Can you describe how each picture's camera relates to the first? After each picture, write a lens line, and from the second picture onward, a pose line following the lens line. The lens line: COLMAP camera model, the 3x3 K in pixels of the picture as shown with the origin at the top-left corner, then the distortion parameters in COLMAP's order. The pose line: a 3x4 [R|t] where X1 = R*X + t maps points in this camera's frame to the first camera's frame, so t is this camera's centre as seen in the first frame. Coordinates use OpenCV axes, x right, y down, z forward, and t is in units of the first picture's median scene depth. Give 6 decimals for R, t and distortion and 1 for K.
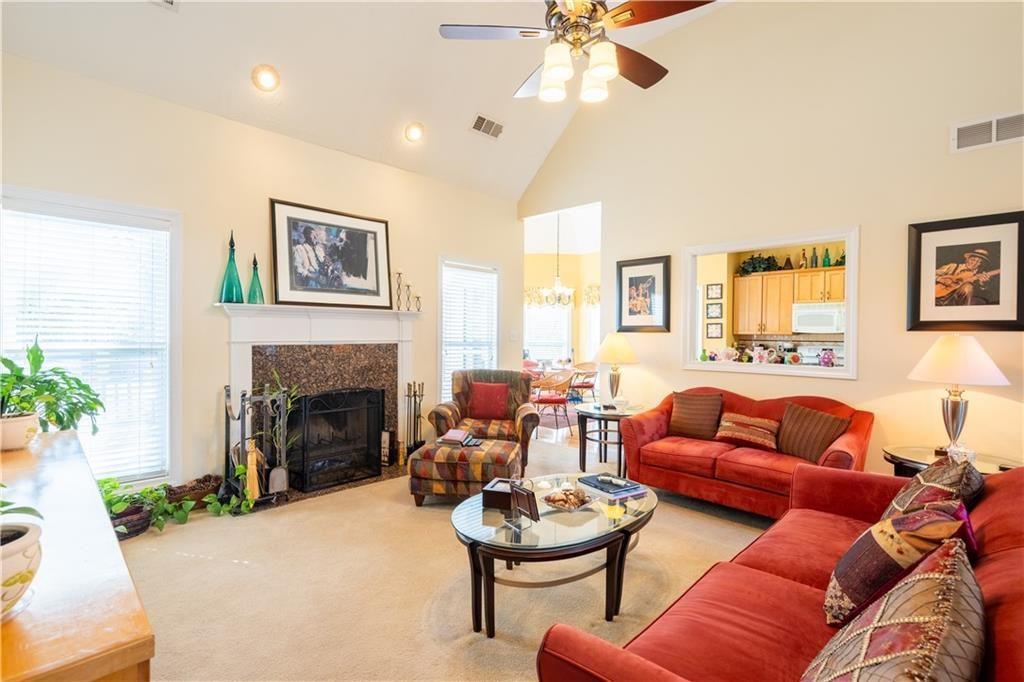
lens RADIAL K [[470.7, 0, 504.3], [0, 470.7, 343.3], [0, 0, 1]] dist [0.003224, 0.000028]
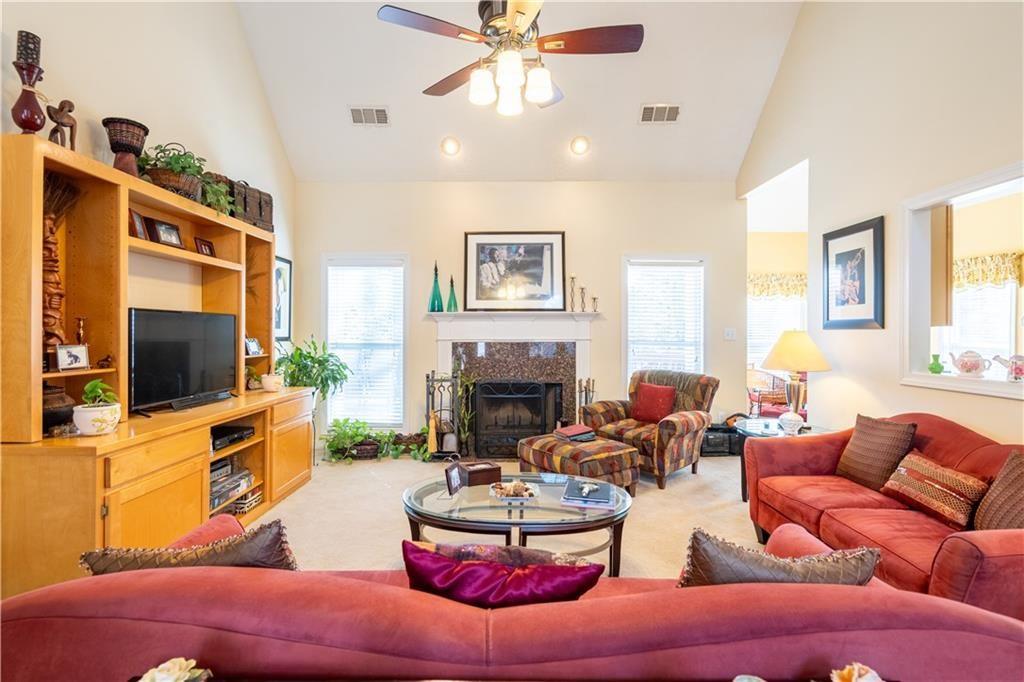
lens RADIAL K [[470.7, 0, 508.9], [0, 470.7, 337.4], [0, 0, 1]] dist [0.003224, 0.000028]
pose [[0.700362, 0.000902, -0.713787, 0.461977], [-0.010137, 0.999911, -0.008683, 0.000743], [0.713715, 0.013317, 0.700309, 0.136989]]
